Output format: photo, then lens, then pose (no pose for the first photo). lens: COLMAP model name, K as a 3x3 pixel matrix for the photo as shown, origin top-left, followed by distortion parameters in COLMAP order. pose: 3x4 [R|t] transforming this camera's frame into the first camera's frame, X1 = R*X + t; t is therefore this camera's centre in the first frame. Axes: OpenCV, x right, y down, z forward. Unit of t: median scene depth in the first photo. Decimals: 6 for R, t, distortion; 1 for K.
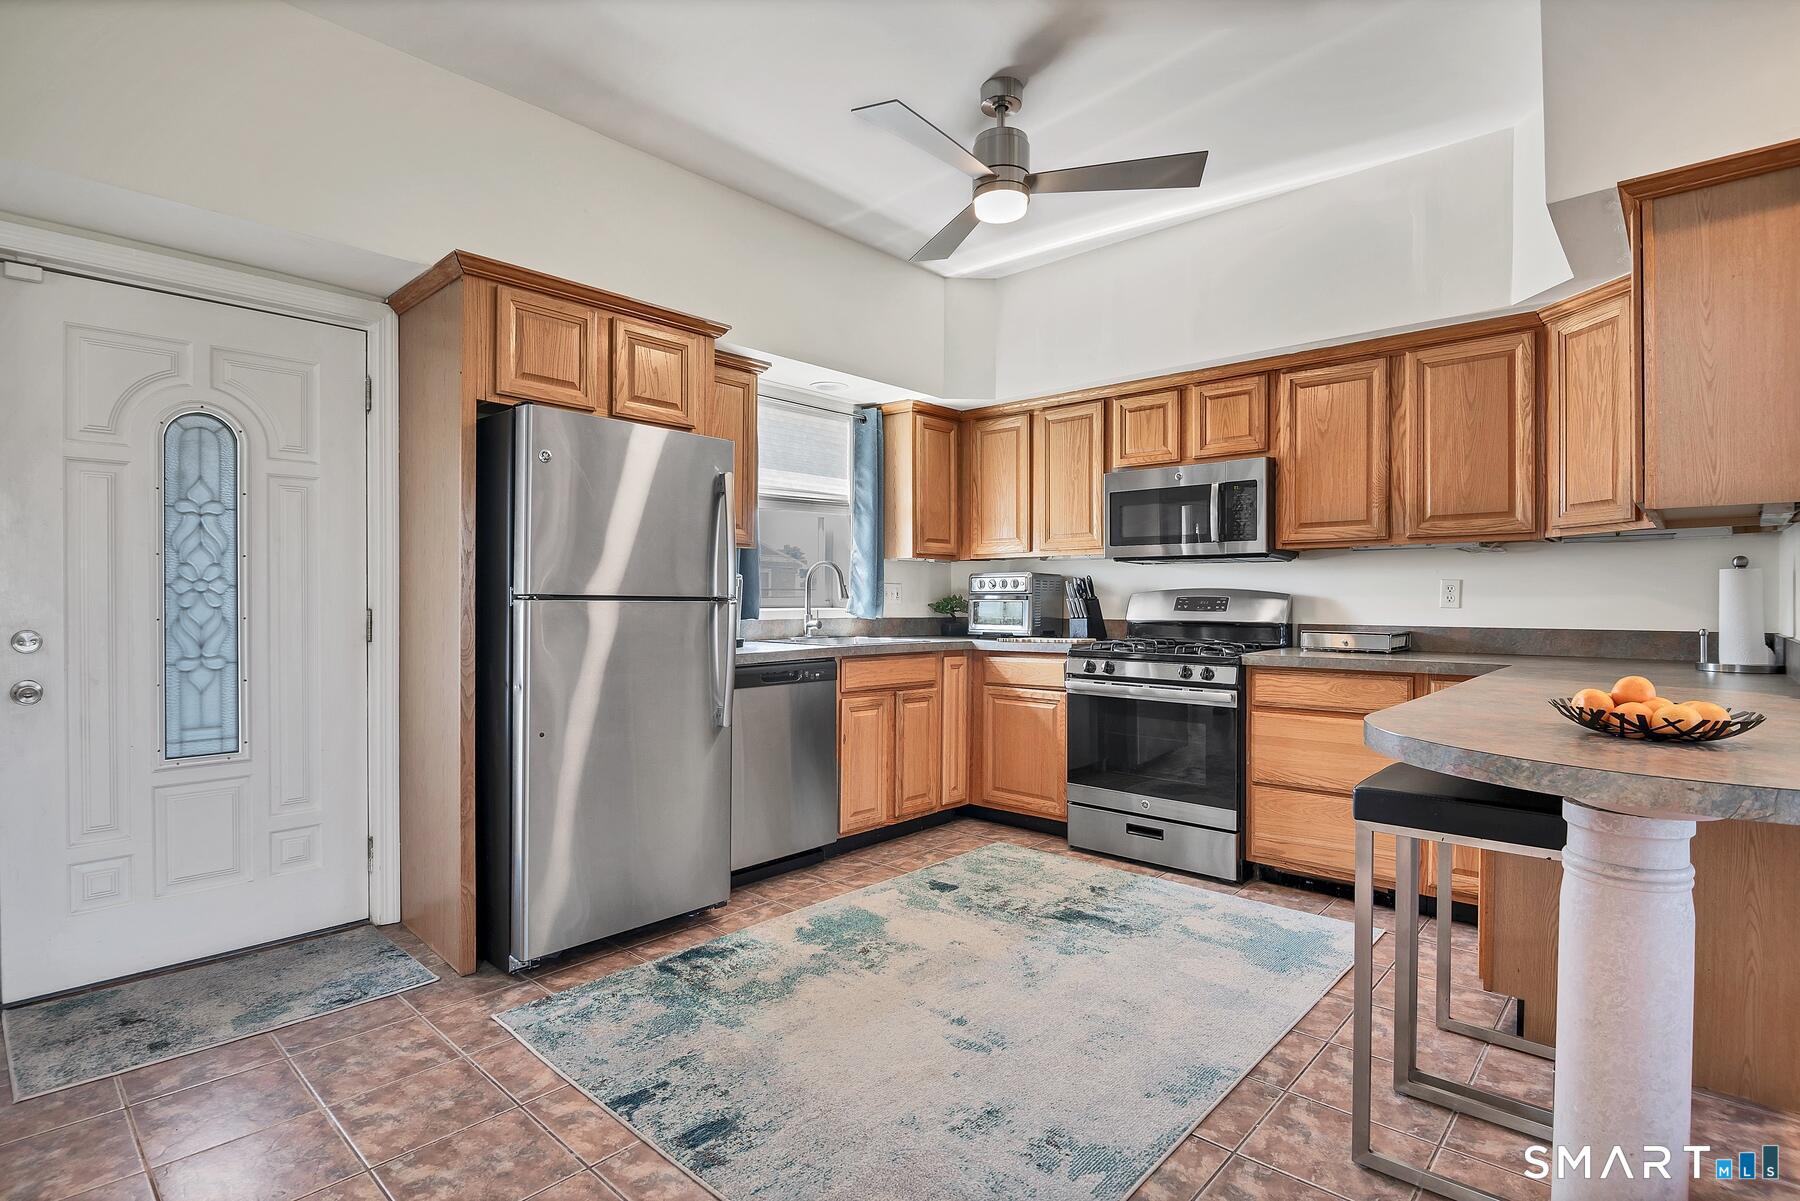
lens RADIAL K [[877.7, 0, 897.2], [0, 877.7, 598.2], [0, 0, 1]] dist [-0.004840, -0.006489]
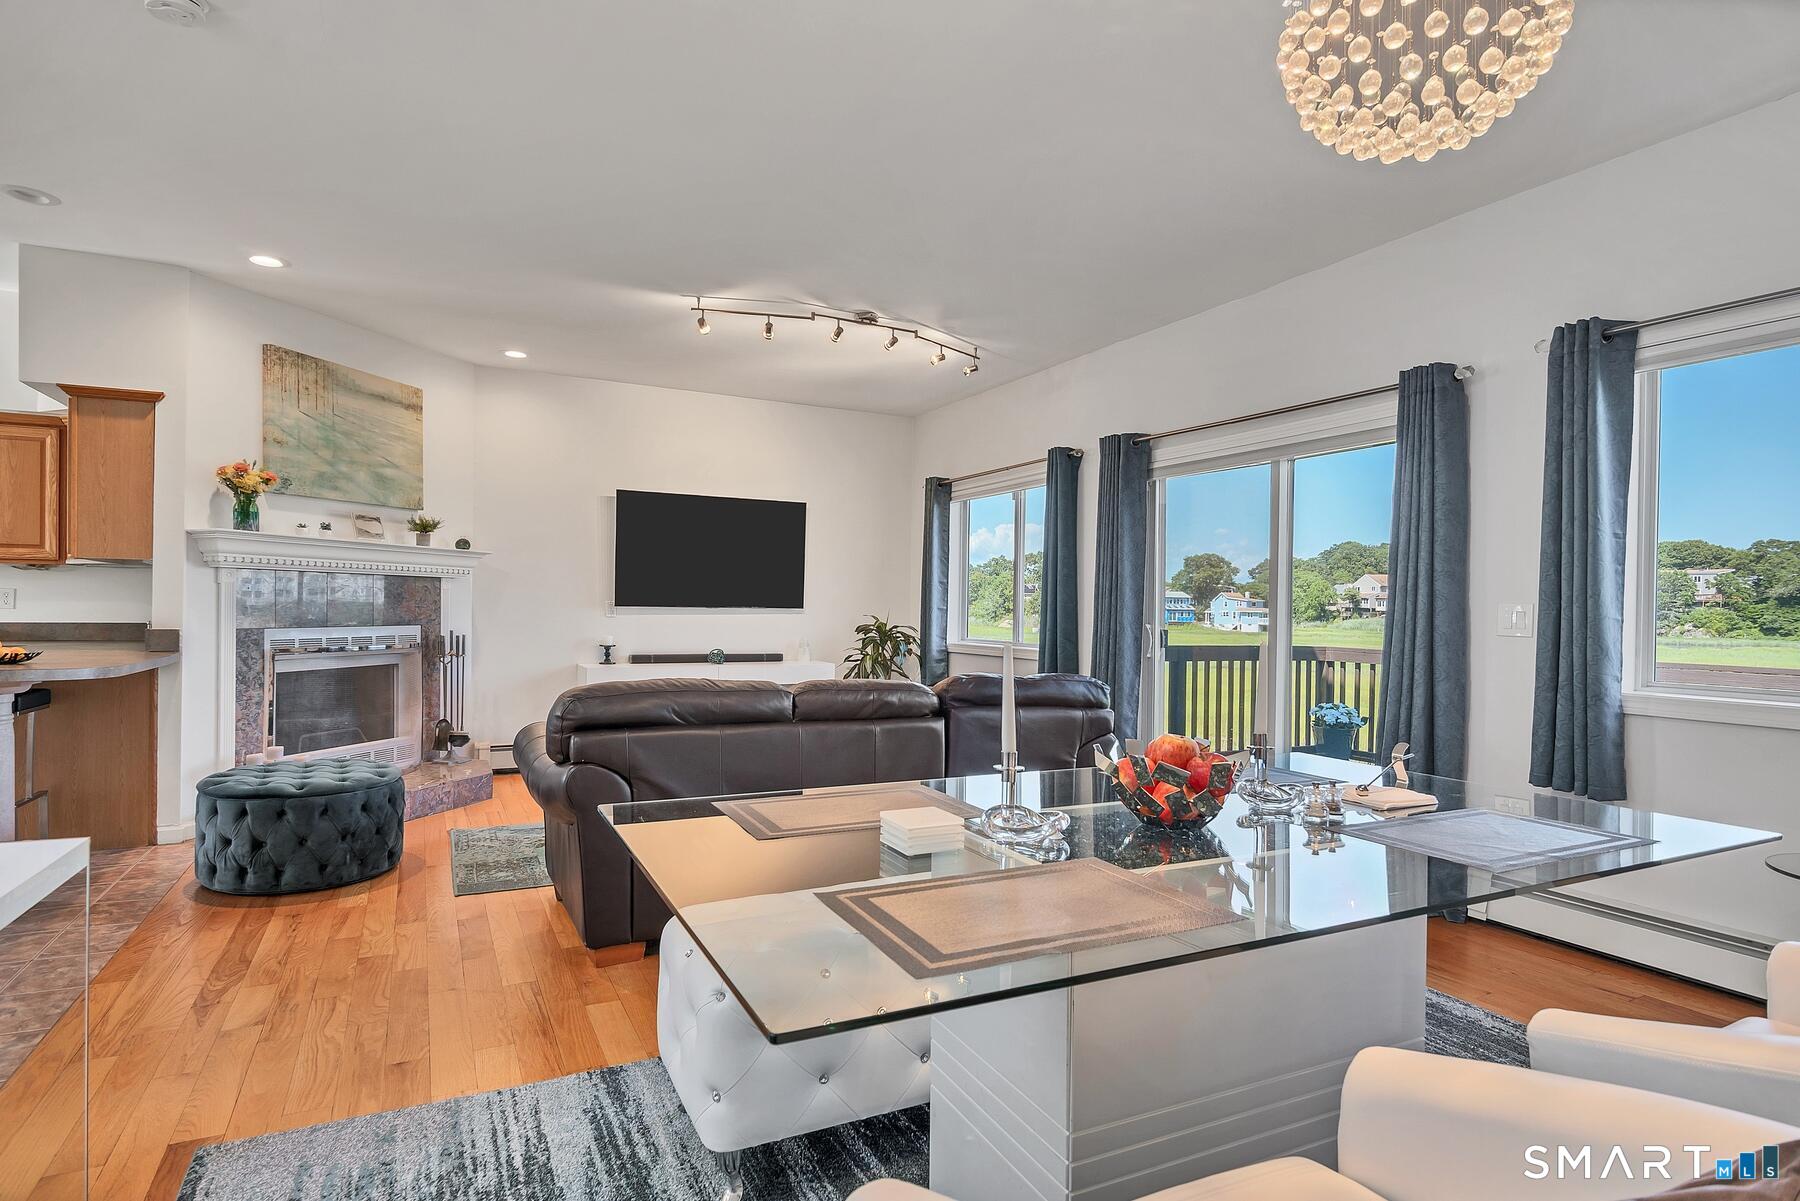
lens RADIAL K [[954.0, 0, 894.2], [0, 954.0, 603.3], [0, 0, 1]] dist [-0.005814, -0.001154]
pose [[0.365110, 0.006374, 0.930943, -0.283495], [-0.006490, 0.999970, -0.004301, -0.002058], [-0.930942, -0.004471, 0.365140, -0.970783]]
